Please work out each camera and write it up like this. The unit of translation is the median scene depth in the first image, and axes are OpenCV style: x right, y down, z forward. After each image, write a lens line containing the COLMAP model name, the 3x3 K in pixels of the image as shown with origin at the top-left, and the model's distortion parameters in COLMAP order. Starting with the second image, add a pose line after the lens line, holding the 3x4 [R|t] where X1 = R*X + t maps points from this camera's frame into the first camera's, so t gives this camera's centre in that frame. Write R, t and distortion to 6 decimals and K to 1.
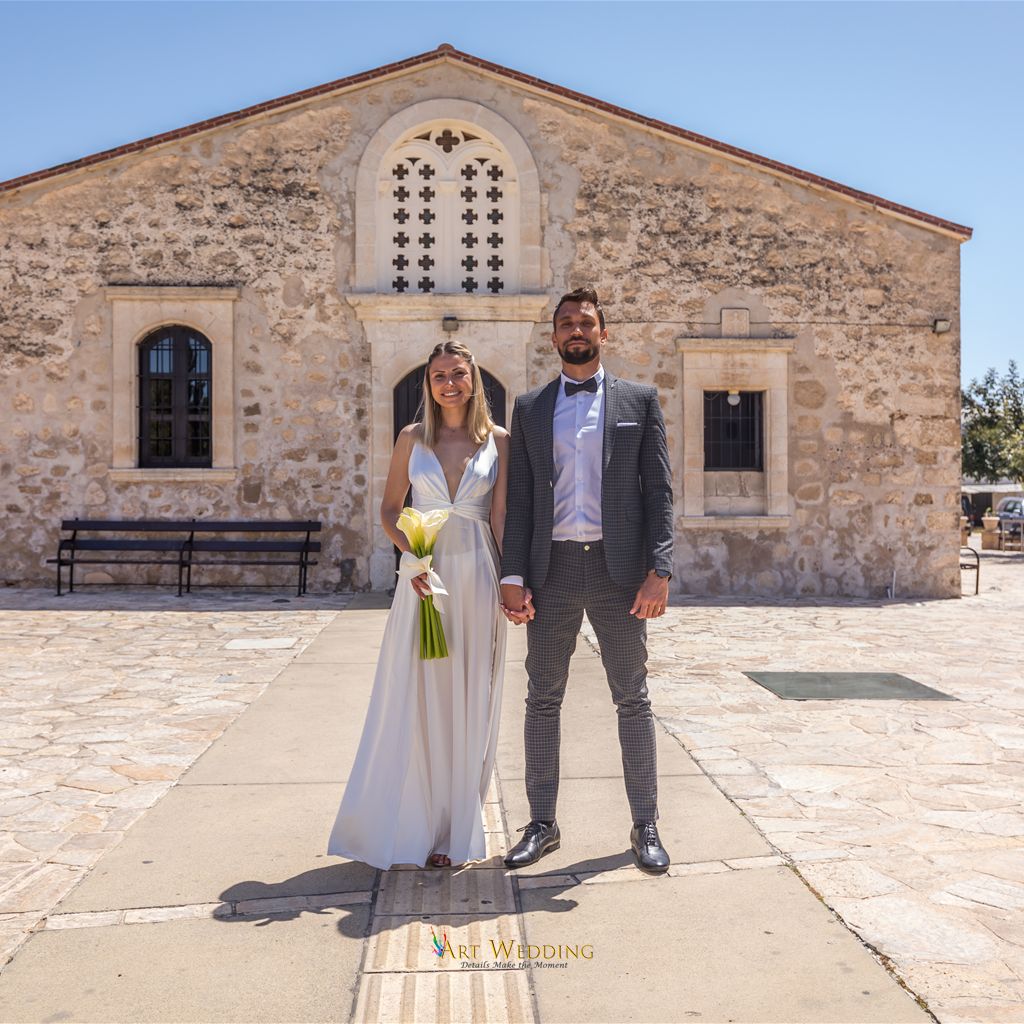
lens RADIAL K [[1222.4, 0, 511.2], [0, 1222.4, 493.1], [0, 0, 1]] dist [-0.004722, -0.003560]
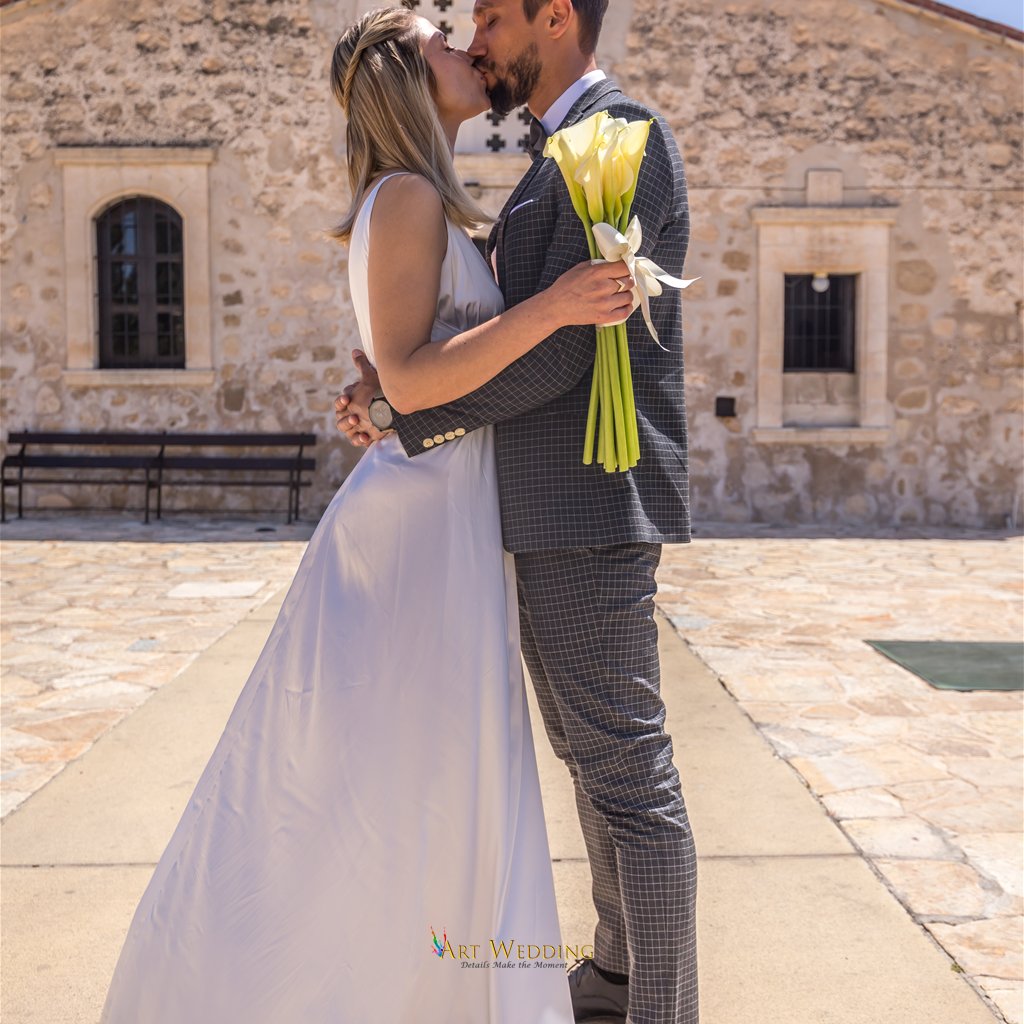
lens RADIAL K [[1222.4, 0, 511.2], [0, 1222.4, 493.1], [0, 0, 1]] dist [-0.004722, -0.003560]
pose [[0.999376, 0.002698, -0.035211, 0.005648], [-0.000373, 0.997829, 0.065857, 0.008627], [0.035312, -0.065802, 0.997208, 0.174739]]
